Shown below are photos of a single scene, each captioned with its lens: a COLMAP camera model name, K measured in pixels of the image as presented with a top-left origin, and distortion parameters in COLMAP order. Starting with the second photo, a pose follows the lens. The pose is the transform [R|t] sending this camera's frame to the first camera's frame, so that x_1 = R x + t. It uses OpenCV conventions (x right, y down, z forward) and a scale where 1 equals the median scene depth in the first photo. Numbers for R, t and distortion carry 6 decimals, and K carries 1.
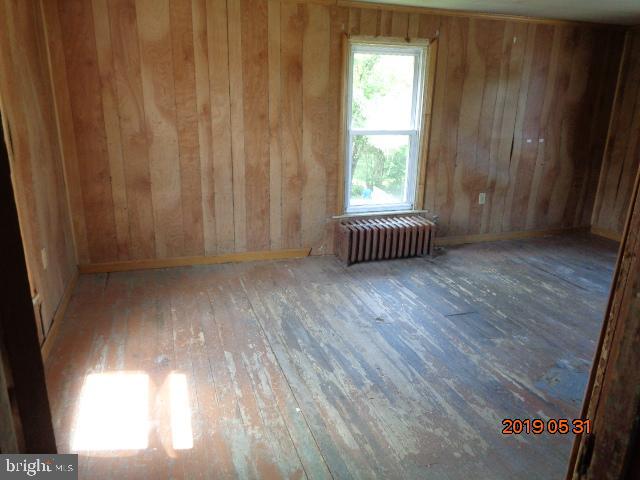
lens RADIAL K [[477.7, 0, 322.4], [0, 477.7, 240.1], [0, 0, 1]] dist [-0.005085, 0.008527]
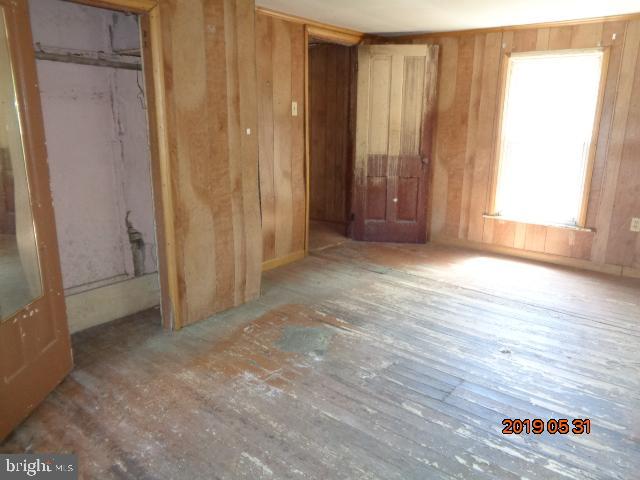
lens RADIAL K [[477.7, 0, 321.8], [0, 477.7, 240.4], [0, 0, 1]] dist [-0.005085, 0.008527]
pose [[-0.842249, 0.100672, -0.529606, 0.838242], [-0.185312, 0.868474, 0.459795, -0.349830], [0.506238, 0.485404, -0.712816, 1.332258]]
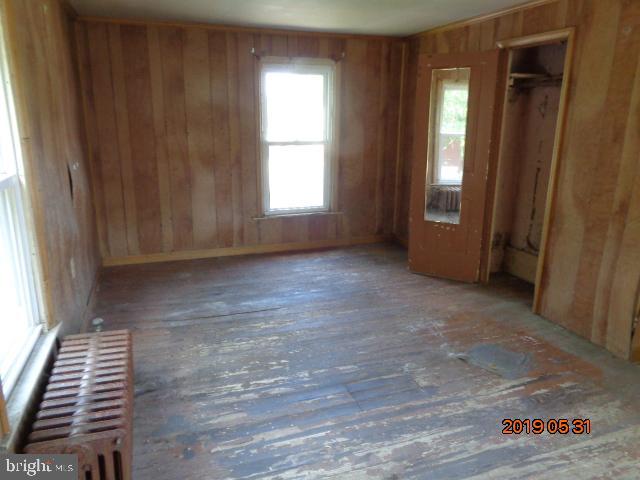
lens RADIAL K [[477.7, 0, 324.8], [0, 477.7, 240.1], [0, 0, 1]] dist [-0.005085, 0.008527]
pose [[-0.011197, -0.274769, 0.961445, -0.356571], [0.281554, 0.921737, 0.266700, -0.279747], [-0.959480, 0.273685, 0.067042, 0.943161]]
